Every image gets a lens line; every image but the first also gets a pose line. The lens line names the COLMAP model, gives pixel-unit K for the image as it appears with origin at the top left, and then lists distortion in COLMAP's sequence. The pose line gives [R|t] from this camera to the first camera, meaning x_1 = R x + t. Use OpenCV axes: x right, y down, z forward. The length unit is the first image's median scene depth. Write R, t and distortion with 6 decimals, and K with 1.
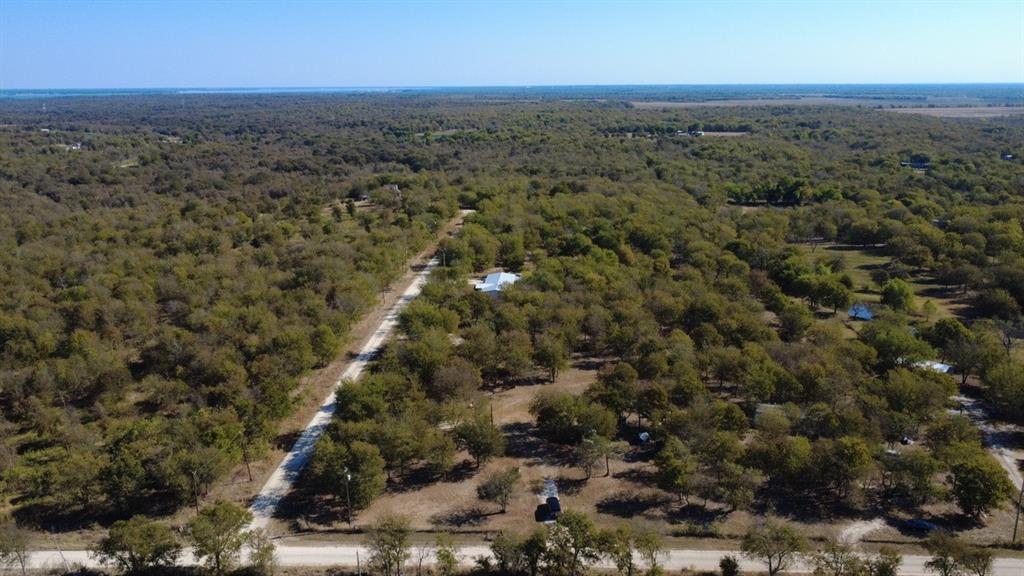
lens RADIAL K [[770.7, 0, 508.9], [0, 770.7, 287.7], [0, 0, 1]] dist [0.008132, -0.007829]
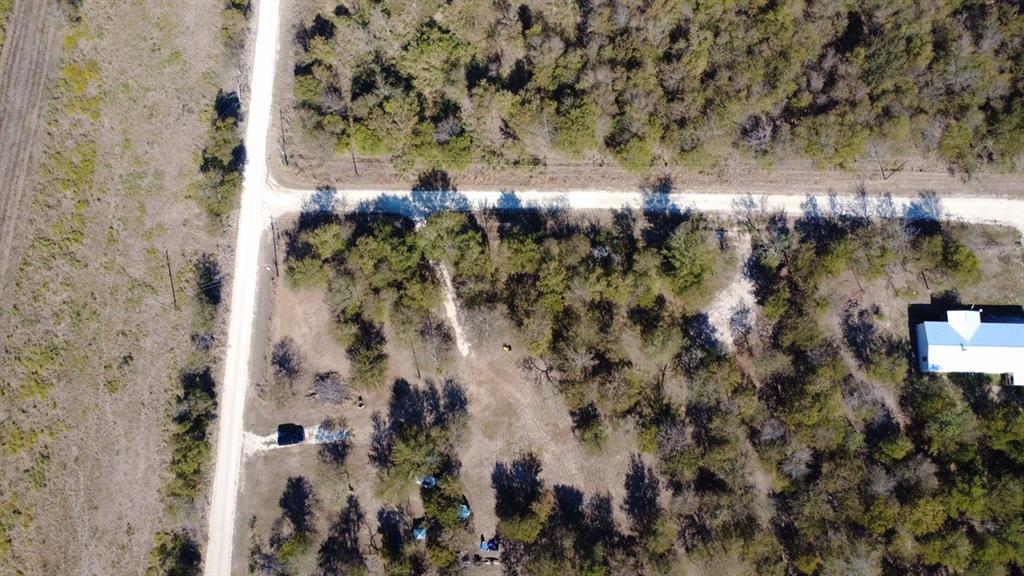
lens RADIAL K [[770.7, 0, 514.5], [0, 770.7, 290.8], [0, 0, 1]] dist [0.008132, -0.007829]
pose [[0.048599, 0.979441, -0.195790, 0.078959], [-0.241719, 0.201728, 0.949146, -0.924514], [0.969128, 0.001198, 0.246553, 0.989627]]
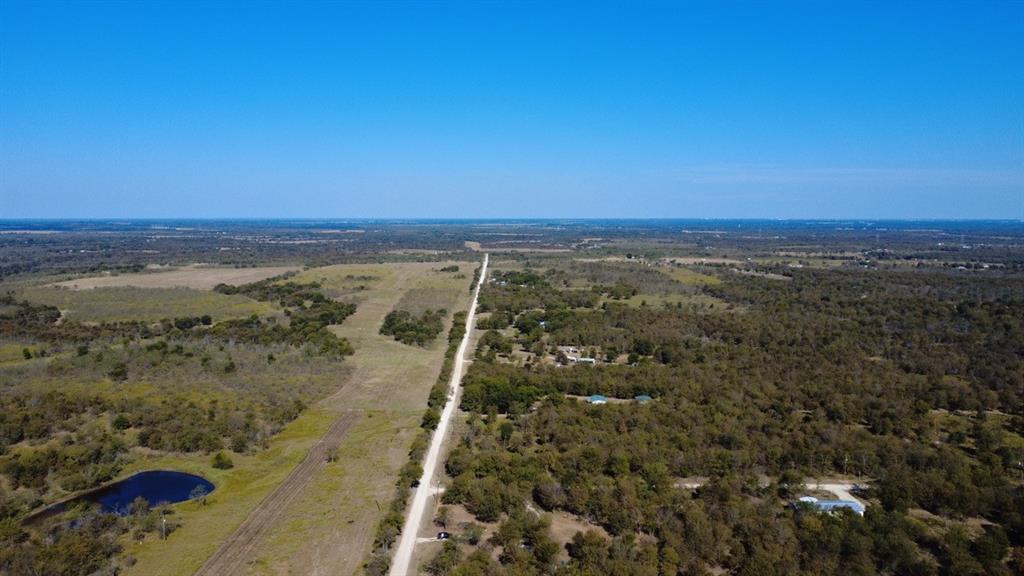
lens RADIAL K [[770.7, 0, 513.4], [0, 770.7, 287.9], [0, 0, 1]] dist [0.008132, -0.007829]
pose [[0.064944, 0.123344, -0.990237, 1.900213], [-0.238170, 0.965569, 0.104651, -0.571358], [0.969050, 0.229048, 0.092084, 0.797240]]
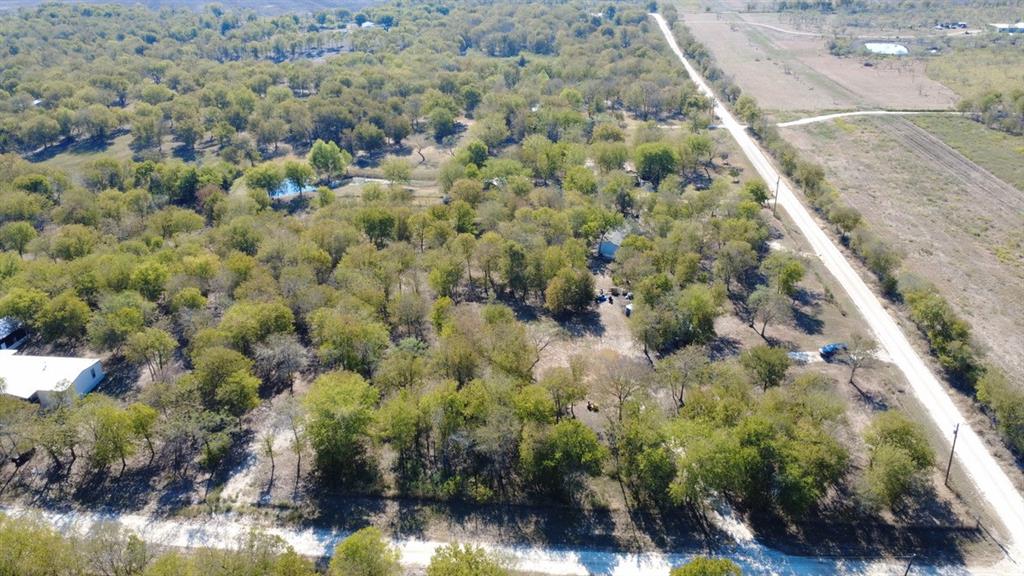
lens RADIAL K [[770.7, 0, 515.0], [0, 770.7, 288.6], [0, 0, 1]] dist [0.008132, -0.007829]
pose [[0.014366, -0.426314, 0.904461, -0.823555], [0.259260, 0.875207, 0.408408, -0.318807], [-0.965701, 0.228624, 0.123099, 1.210603]]
